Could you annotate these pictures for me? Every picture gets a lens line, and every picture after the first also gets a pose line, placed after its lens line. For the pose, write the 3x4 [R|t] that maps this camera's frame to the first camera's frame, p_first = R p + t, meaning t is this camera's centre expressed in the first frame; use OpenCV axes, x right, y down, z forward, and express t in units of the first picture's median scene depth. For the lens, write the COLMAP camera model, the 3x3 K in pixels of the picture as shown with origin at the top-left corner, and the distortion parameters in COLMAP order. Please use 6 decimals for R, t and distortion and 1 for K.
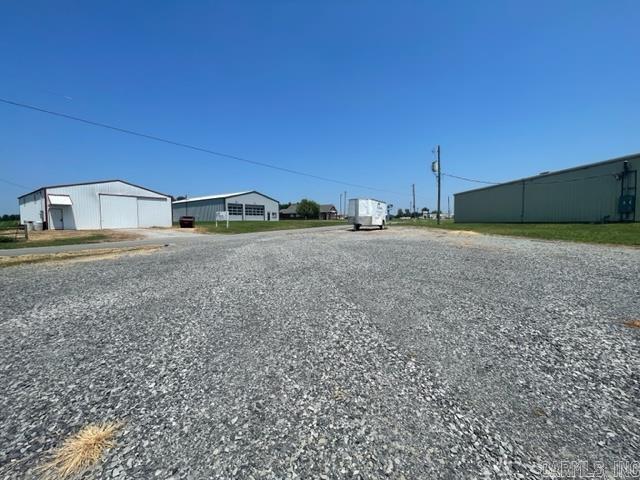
lens RADIAL K [[253.2, 0, 320.0], [0, 253.2, 240.0], [0, 0, 1]] dist [-0.013884, 0.000176]
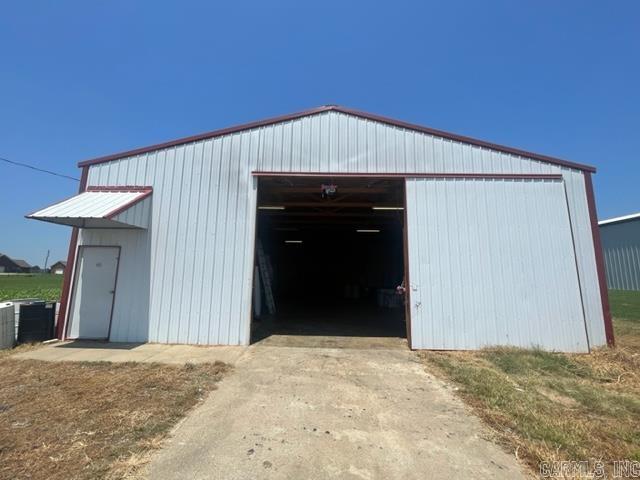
lens RADIAL K [[270.6, 0, 319.4], [0, 270.6, 240.3], [0, 0, 1]] dist [0.000276, 0.000229]
pose [[0.536482, -0.095721, -0.838466, -0.761970], [-0.080206, 0.983266, -0.163570, -0.107833], [0.840092, 0.155003, 0.519827, 1.072487]]
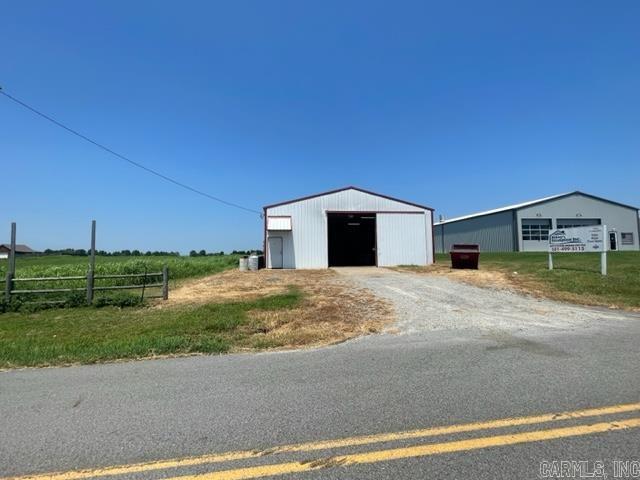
lens RADIAL K [[288.4, 0, 320.0], [0, 288.4, 240.0], [0, 0, 1]] dist [0.000877, -0.000097]
pose [[0.663125, -0.036986, -0.747594, -0.410090], [-0.046330, 0.994835, -0.090313, -0.053950], [0.747073, 0.094525, 0.657987, 0.596021]]
